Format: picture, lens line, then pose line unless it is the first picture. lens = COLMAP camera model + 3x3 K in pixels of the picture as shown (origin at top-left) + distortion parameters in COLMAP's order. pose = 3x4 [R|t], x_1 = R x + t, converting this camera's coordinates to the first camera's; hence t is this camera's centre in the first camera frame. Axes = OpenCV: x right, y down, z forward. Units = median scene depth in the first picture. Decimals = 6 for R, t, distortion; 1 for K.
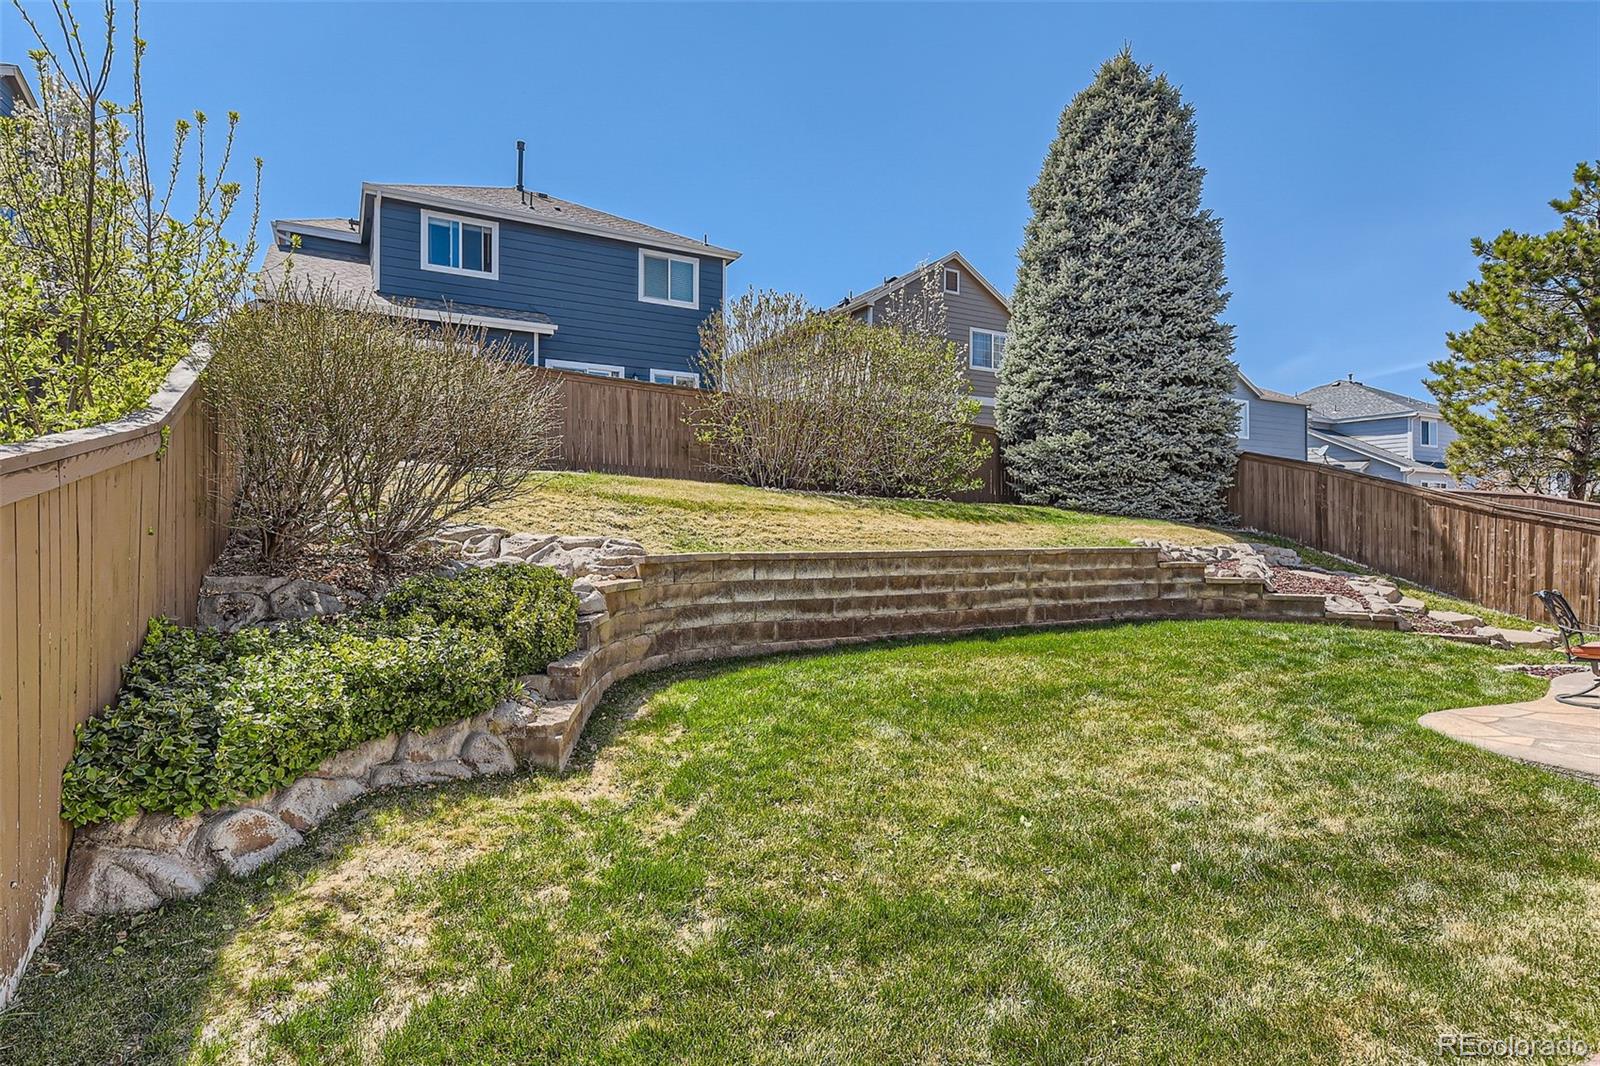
lens RADIAL K [[814.3, 0, 801.1], [0, 814.3, 529.2], [0, 0, 1]] dist [0.014214, 0.000106]
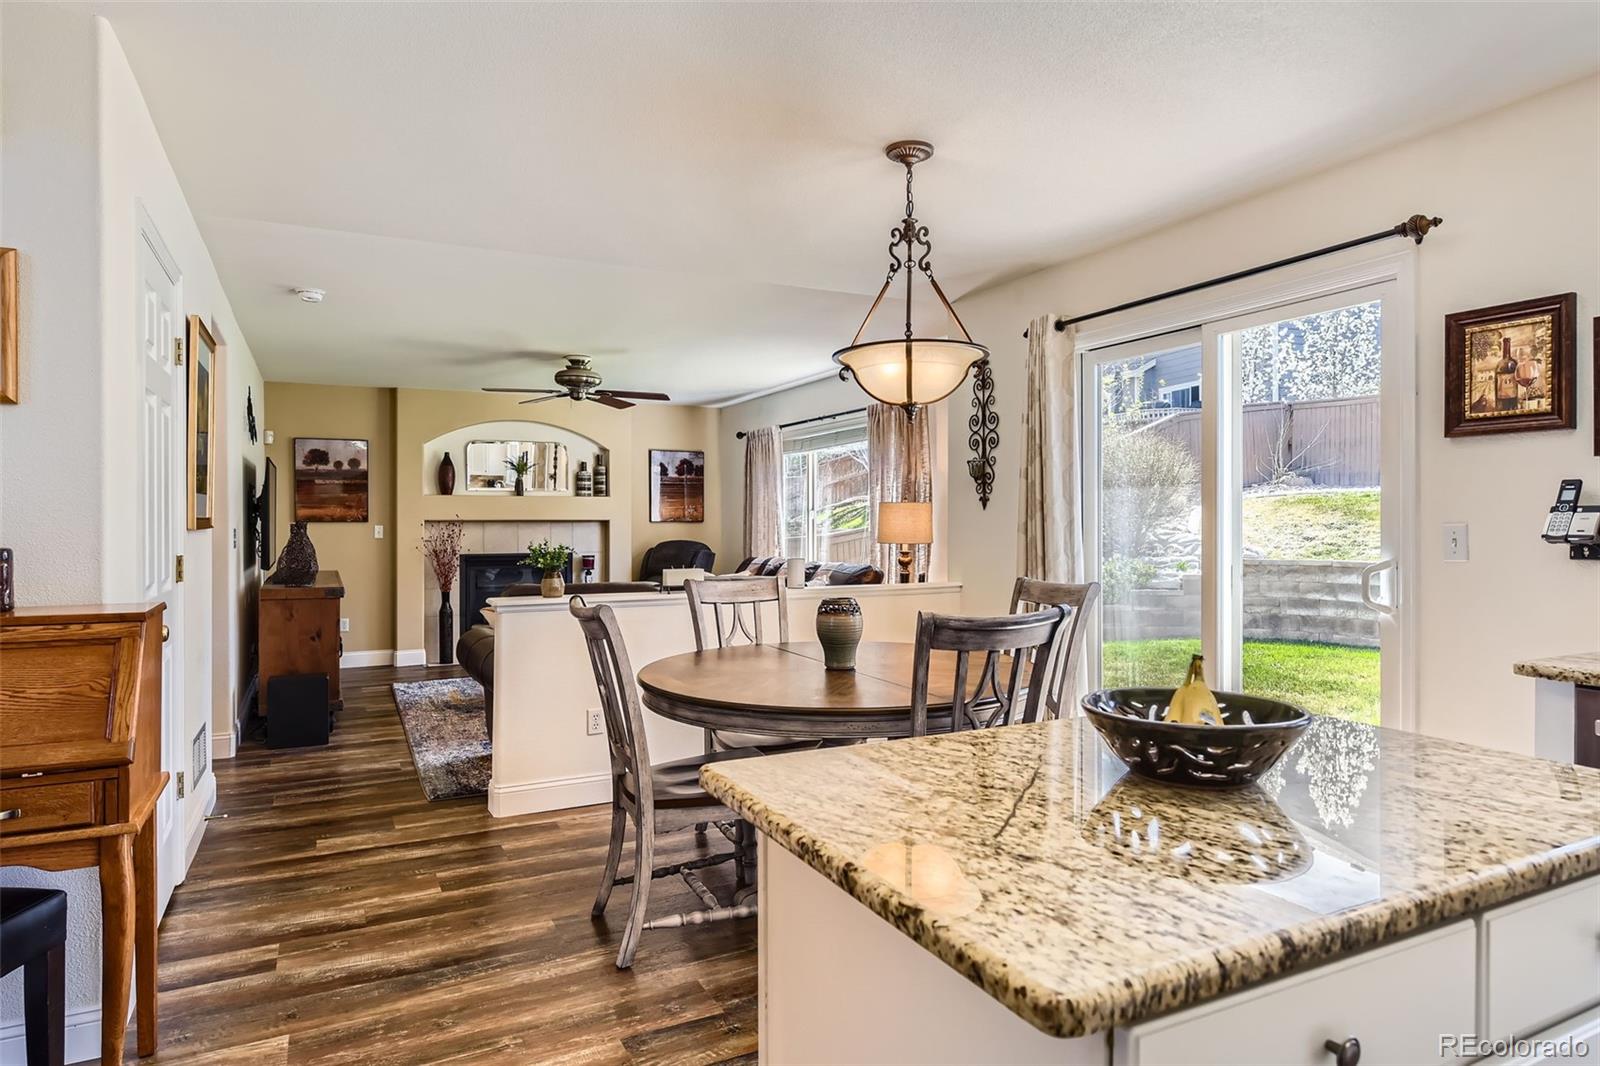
lens RADIAL K [[928.9, 0, 796.8], [0, 928.9, 528.3], [0, 0, 1]] dist [-0.005102, 0.000650]
pose [[-0.018981, 0.000873, -0.999819, 1.091003], [0.002509, 0.999997, 0.000825, -0.019771], [0.999817, -0.002493, -0.018983, 0.154300]]
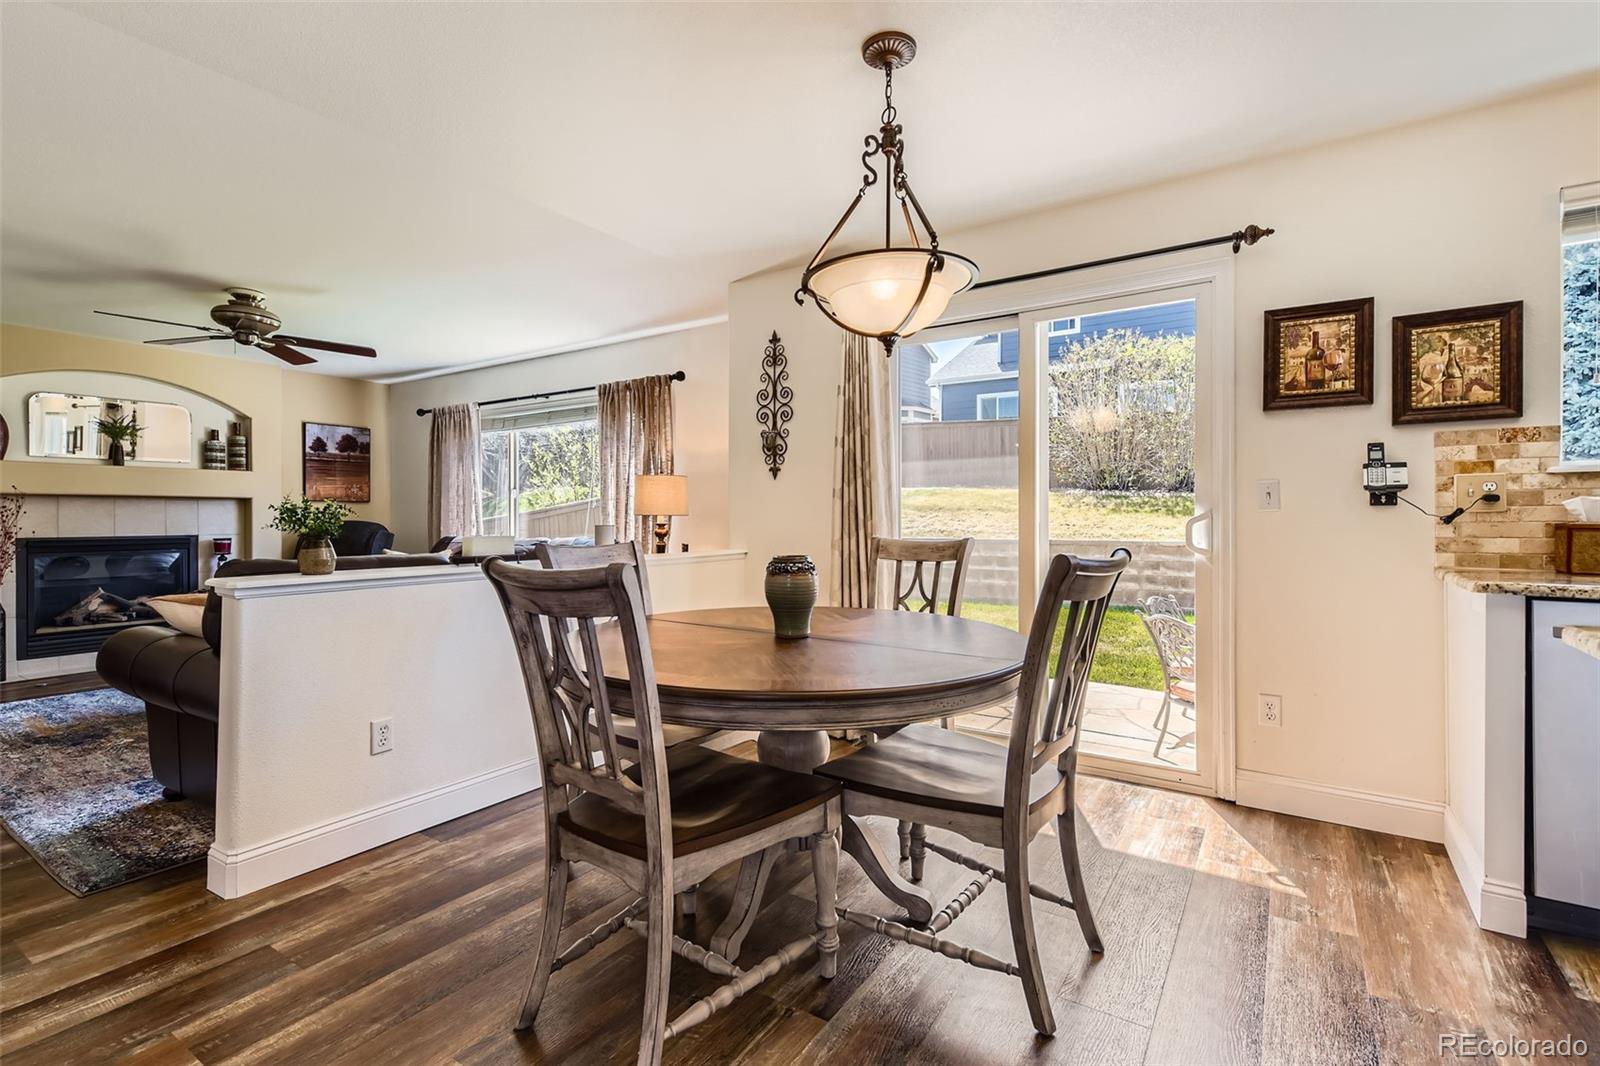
lens RADIAL K [[732.5, 0, 793.7], [0, 732.5, 522.4], [0, 0, 1]] dist [0.015766, -0.004522]
pose [[0.478127, -0.000719, -0.878290, 0.961851], [0.003218, 0.999994, 0.000934, -0.005205], [0.878285, -0.003273, 0.478127, 0.057289]]
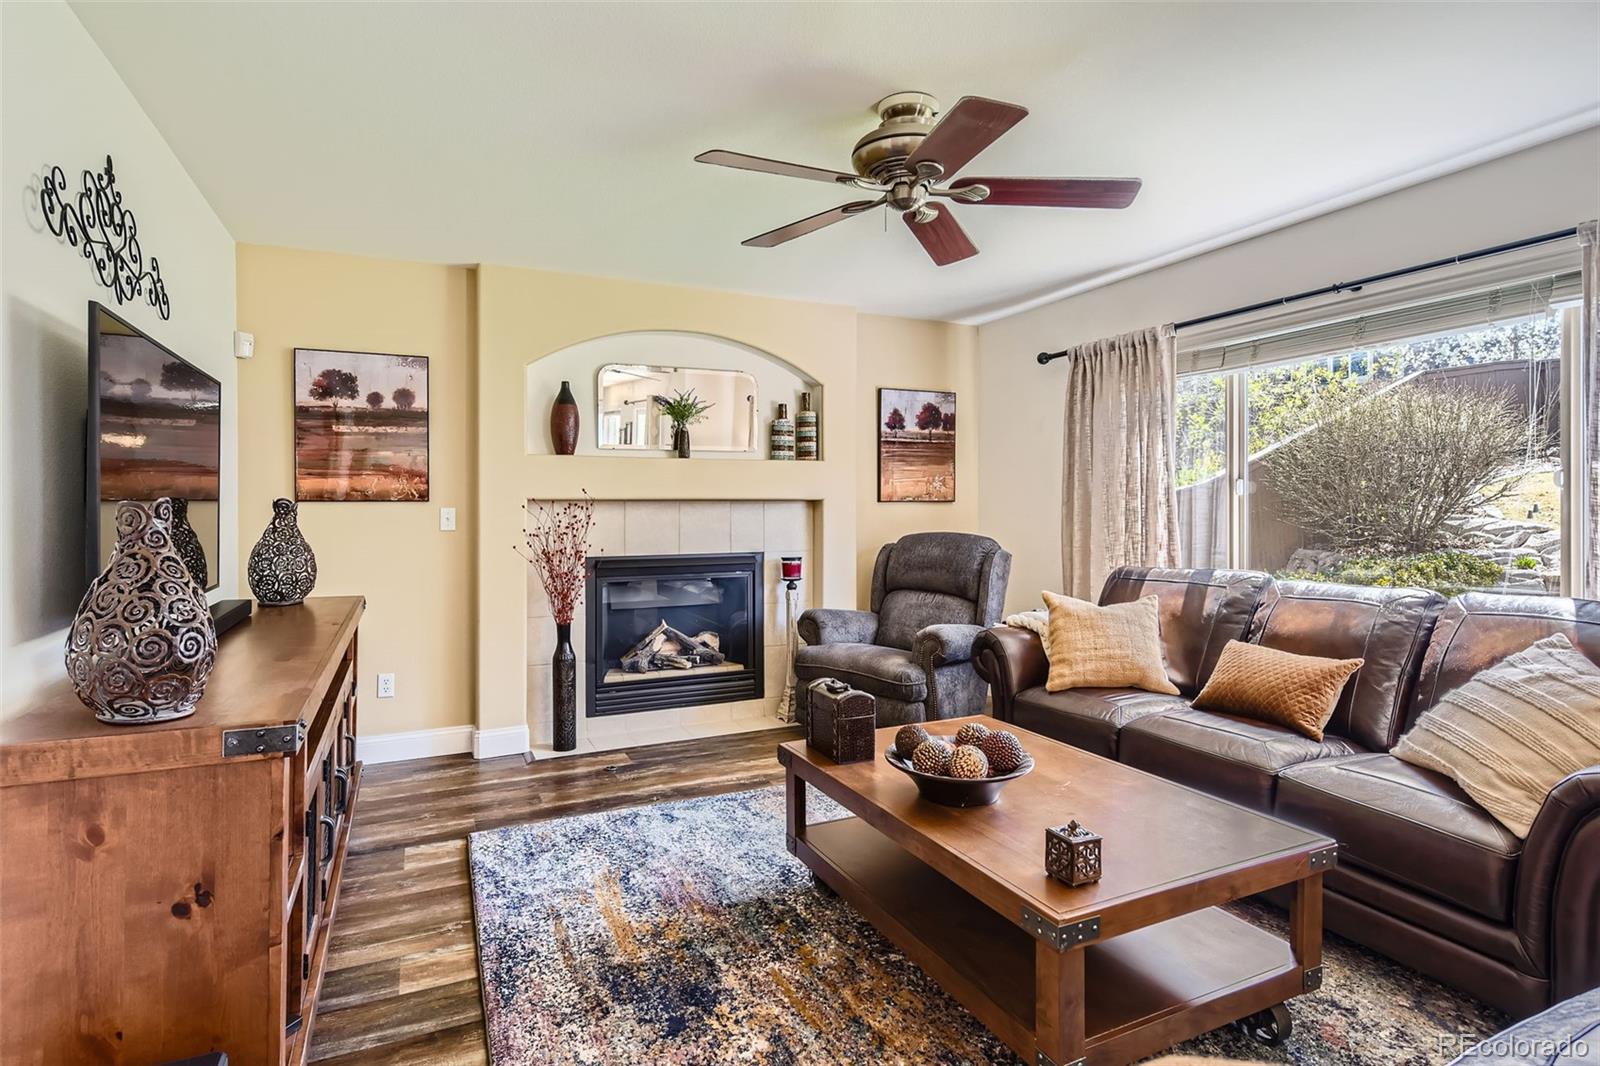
lens RADIAL K [[814.3, 0, 803.8], [0, 814.3, 505.5], [0, 0, 1]] dist [0.014214, 0.000106]
pose [[-0.046133, -0.006198, -0.998916, 0.664136], [0.002690, 0.999976, -0.006328, -0.020622], [0.998932, -0.002979, -0.046115, -0.040032]]
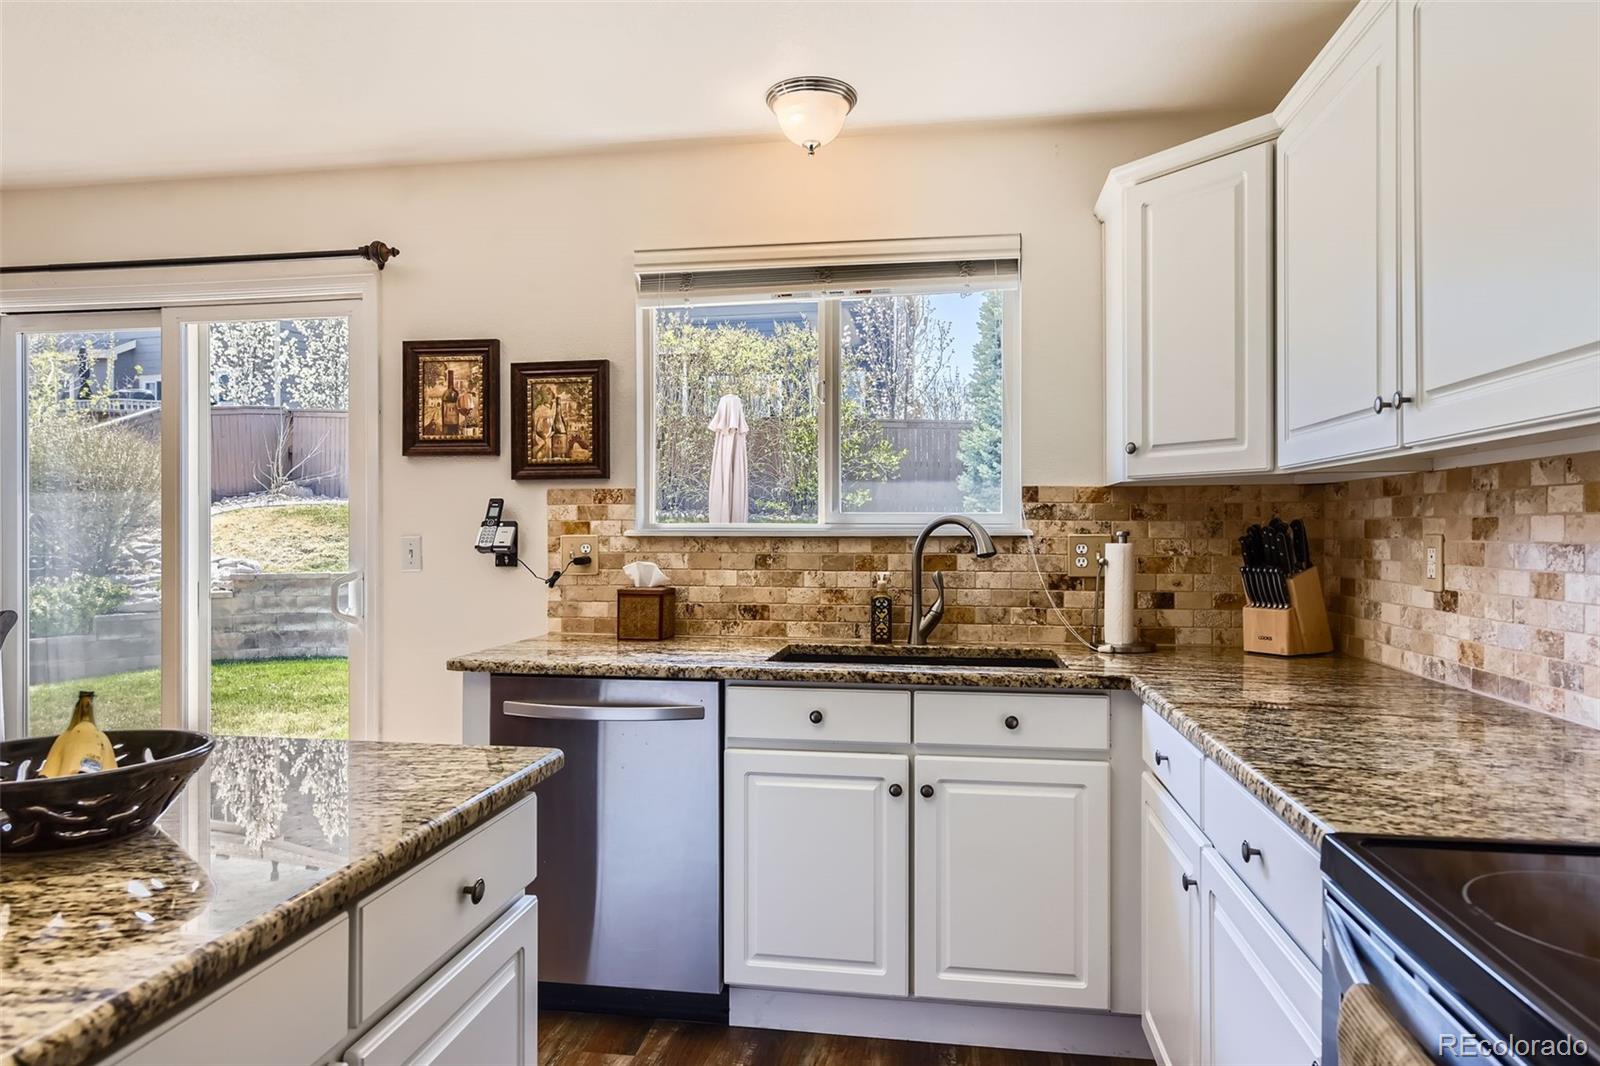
lens RADIAL K [[981.0, 0, 783.3], [0, 981.0, 538.3], [0, 0, 1]] dist [0.003651, 0.000189]
pose [[0.801259, -0.001590, -0.598316, 1.096127], [0.003349, 0.999993, 0.001828, -0.019870], [0.598309, -0.003468, 0.801258, 0.164193]]
